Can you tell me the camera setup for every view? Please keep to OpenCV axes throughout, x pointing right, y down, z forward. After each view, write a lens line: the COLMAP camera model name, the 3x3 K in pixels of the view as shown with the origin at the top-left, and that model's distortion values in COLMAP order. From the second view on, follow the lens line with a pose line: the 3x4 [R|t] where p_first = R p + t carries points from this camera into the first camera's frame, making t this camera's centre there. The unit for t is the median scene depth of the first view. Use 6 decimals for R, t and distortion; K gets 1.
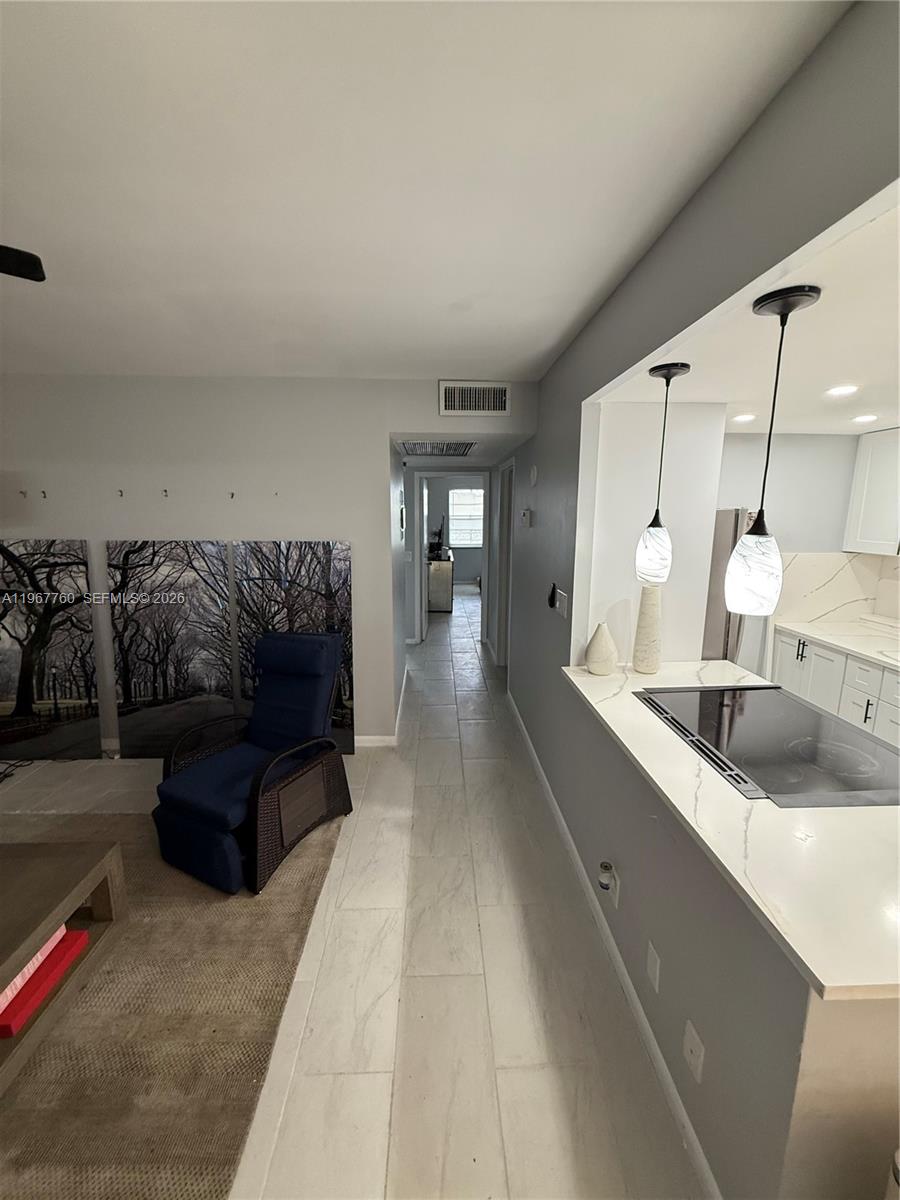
lens RADIAL K [[477.8, 0, 449.7], [0, 477.8, 596.0], [0, 0, 1]] dist [0.000189, -0.000440]
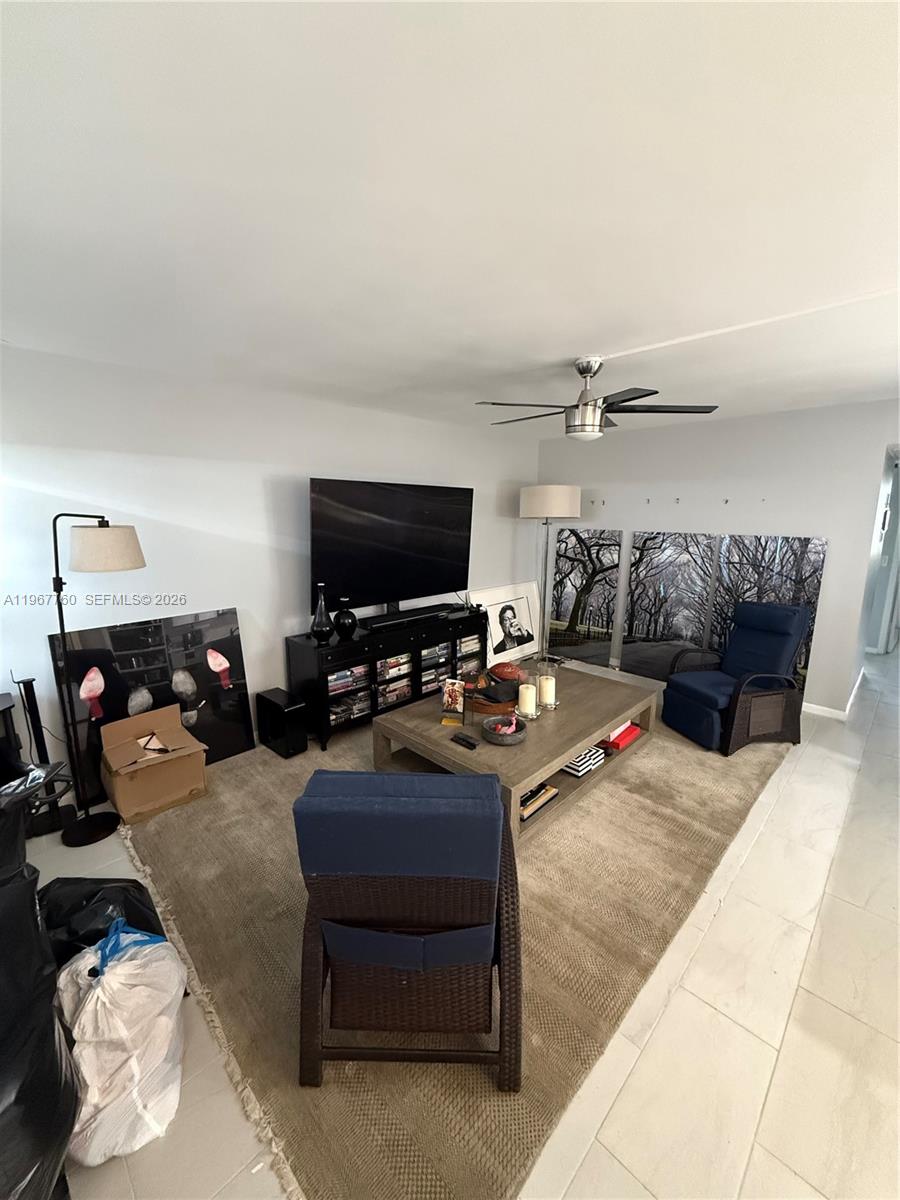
lens RADIAL K [[477.8, 0, 448.7], [0, 477.8, 594.7], [0, 0, 1]] dist [0.000189, -0.000440]
pose [[0.686936, 0.124433, -0.715986, 0.016376], [-0.130298, 0.990355, 0.047104, 0.095002], [0.714942, 0.060934, 0.696524, -0.515704]]
